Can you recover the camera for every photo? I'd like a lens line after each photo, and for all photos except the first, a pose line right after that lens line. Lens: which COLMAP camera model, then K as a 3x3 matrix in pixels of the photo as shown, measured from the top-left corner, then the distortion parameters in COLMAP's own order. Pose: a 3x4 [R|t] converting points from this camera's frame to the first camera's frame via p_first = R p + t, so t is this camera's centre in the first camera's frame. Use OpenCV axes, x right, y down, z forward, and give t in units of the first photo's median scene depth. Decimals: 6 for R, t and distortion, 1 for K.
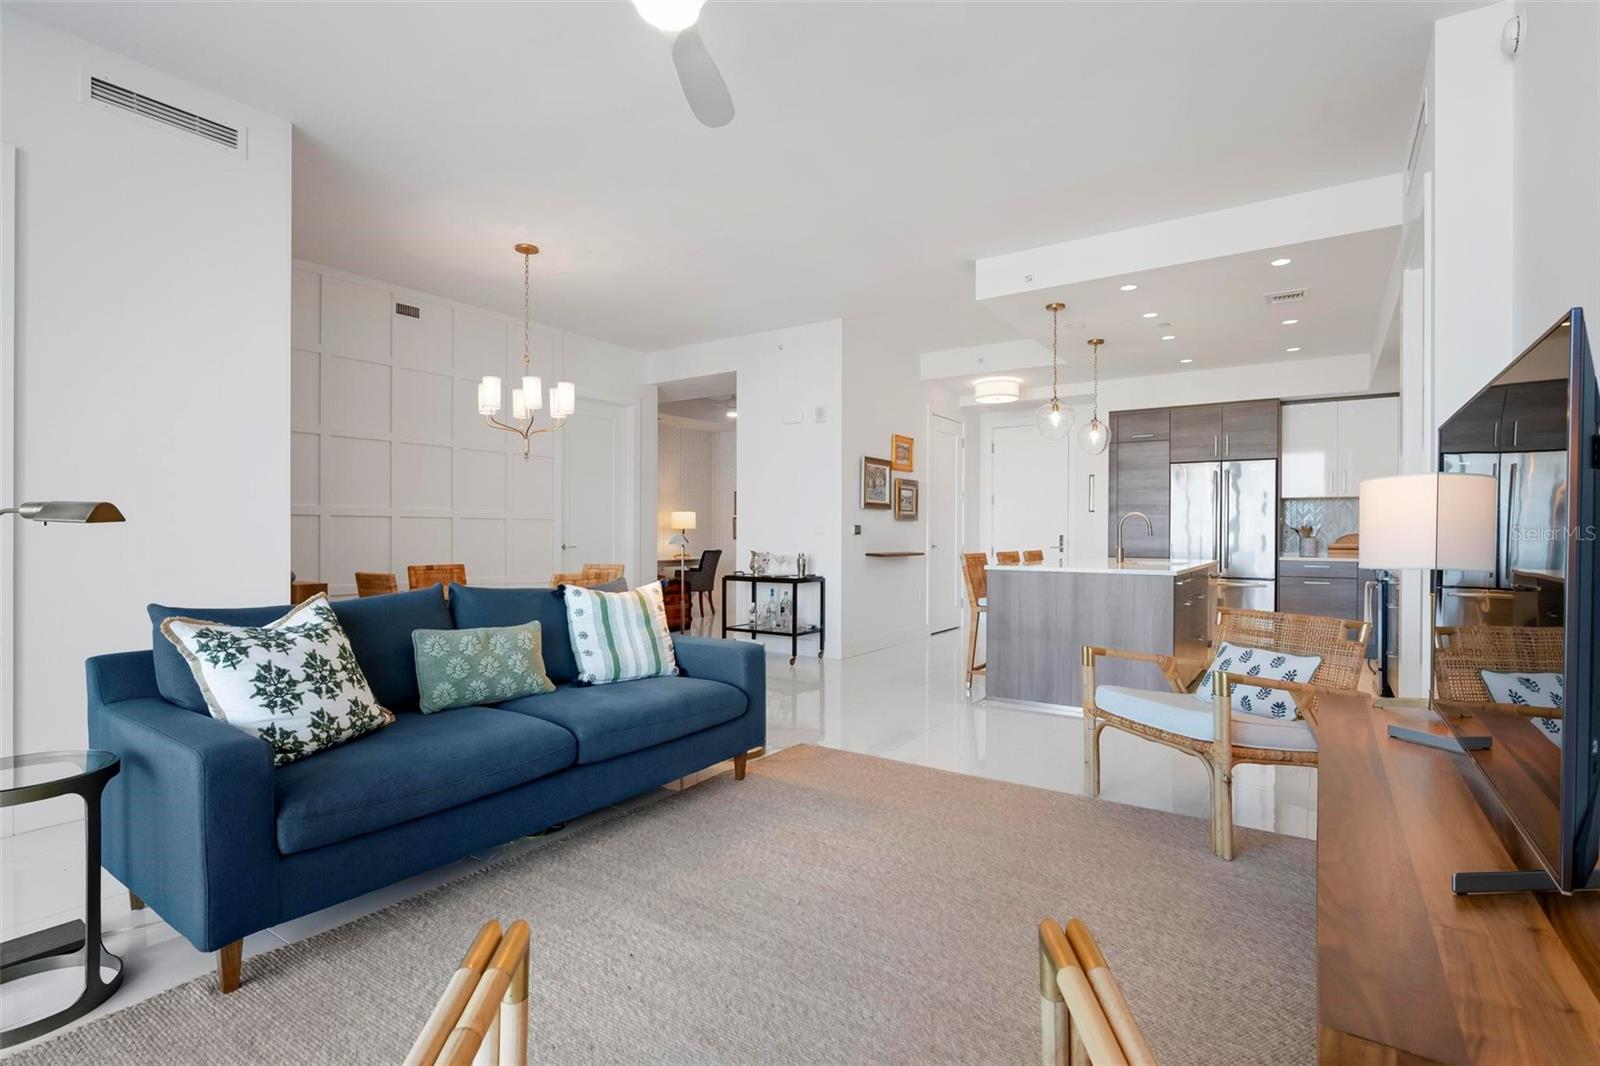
lens RADIAL K [[785.7, 0, 802.3], [0, 785.7, 547.0], [0, 0, 1]] dist [0.012052, 0.002244]
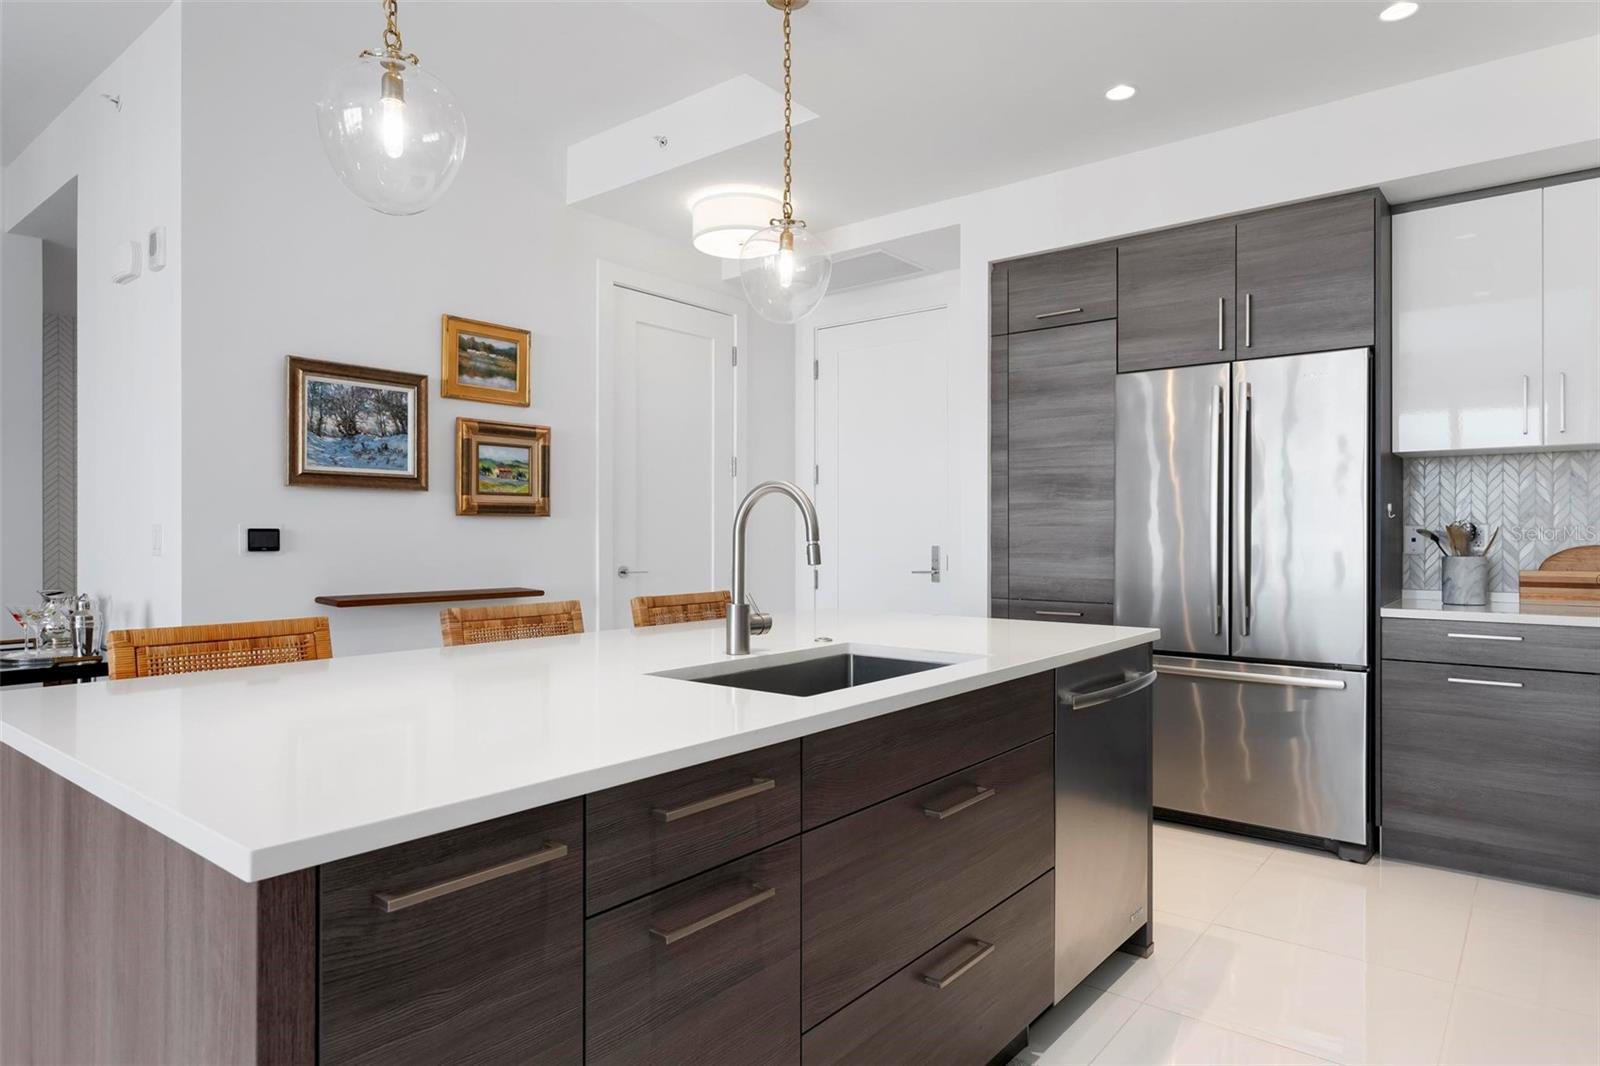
lens RADIAL K [[923.8, 0, 803.7], [0, 923.8, 542.1], [0, 0, 1]] dist [-0.008540, 0.001595]
pose [[0.995511, -0.002485, -0.094614, 0.359395], [0.001593, 0.999954, -0.009503, -0.014472], [0.094634, 0.009309, 0.995469, 0.519857]]
